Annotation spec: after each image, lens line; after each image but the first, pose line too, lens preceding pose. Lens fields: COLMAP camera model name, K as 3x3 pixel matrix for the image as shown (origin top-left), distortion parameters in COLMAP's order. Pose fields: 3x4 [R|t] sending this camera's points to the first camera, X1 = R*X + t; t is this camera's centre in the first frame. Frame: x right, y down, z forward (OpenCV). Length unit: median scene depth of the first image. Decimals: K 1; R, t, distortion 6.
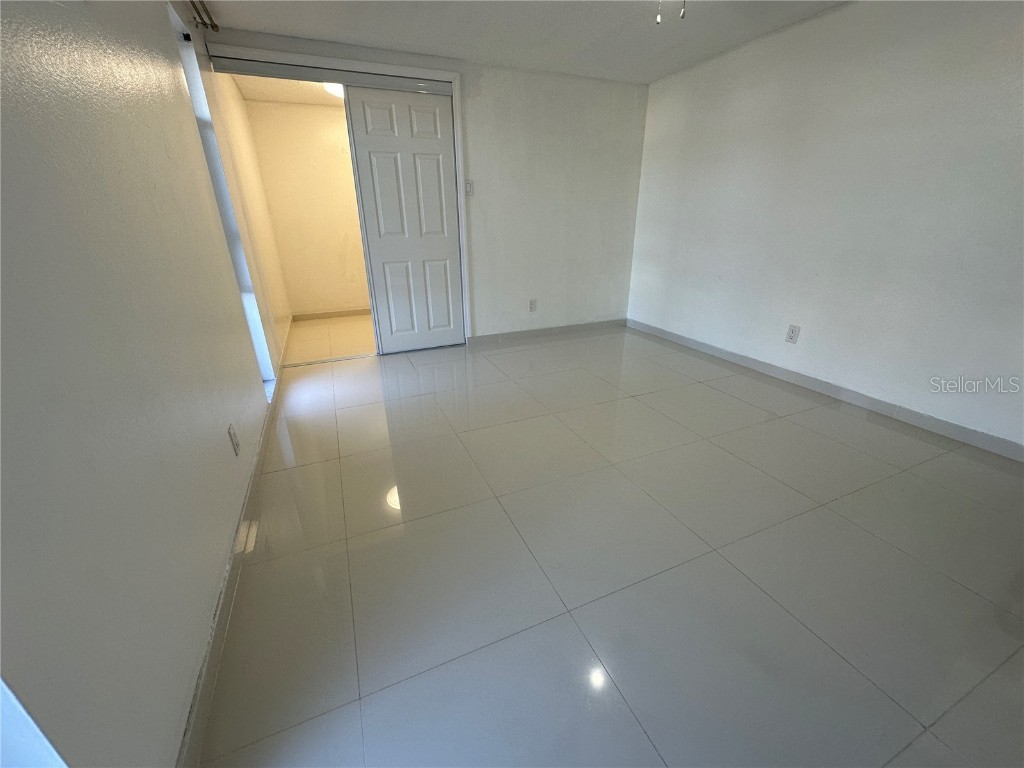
lens RADIAL K [[407.4, 0, 511.3], [0, 407.4, 382.6], [0, 0, 1]] dist [-0.002918, 0.000292]
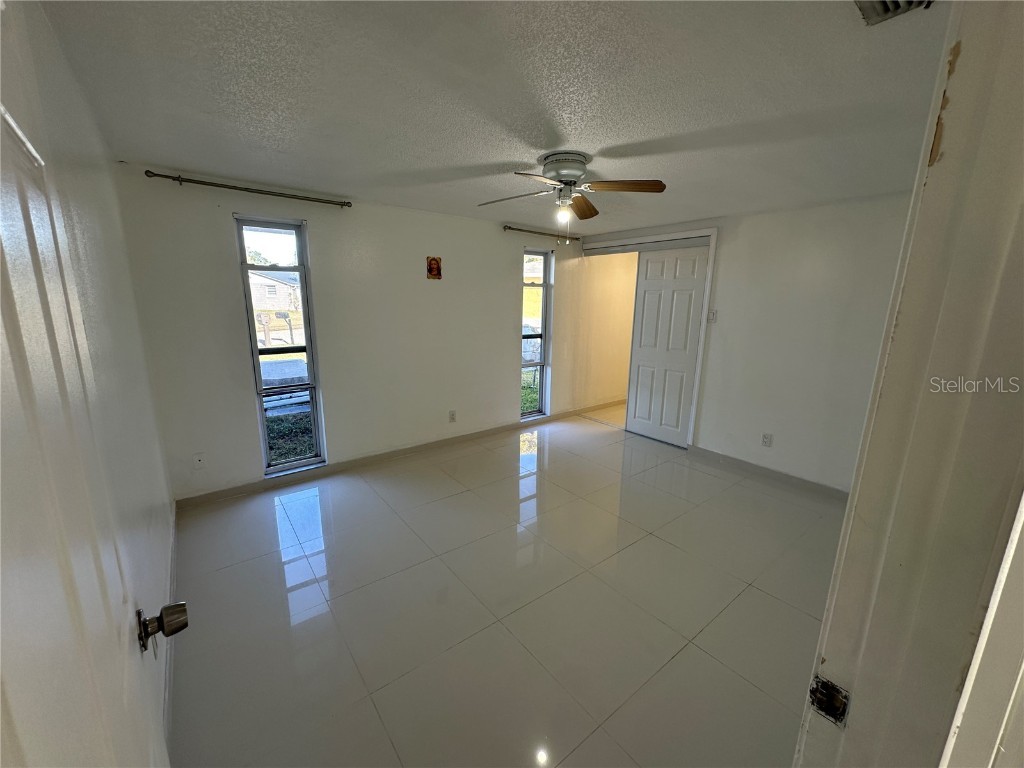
lens RADIAL K [[407.4, 0, 507.7], [0, 407.4, 385.2], [0, 0, 1]] dist [-0.002918, 0.000292]
pose [[0.254580, 0.212847, -0.943337, 0.817234], [-0.380852, 0.918711, 0.104510, -0.201400], [0.888899, 0.332665, 0.314949, 0.206826]]
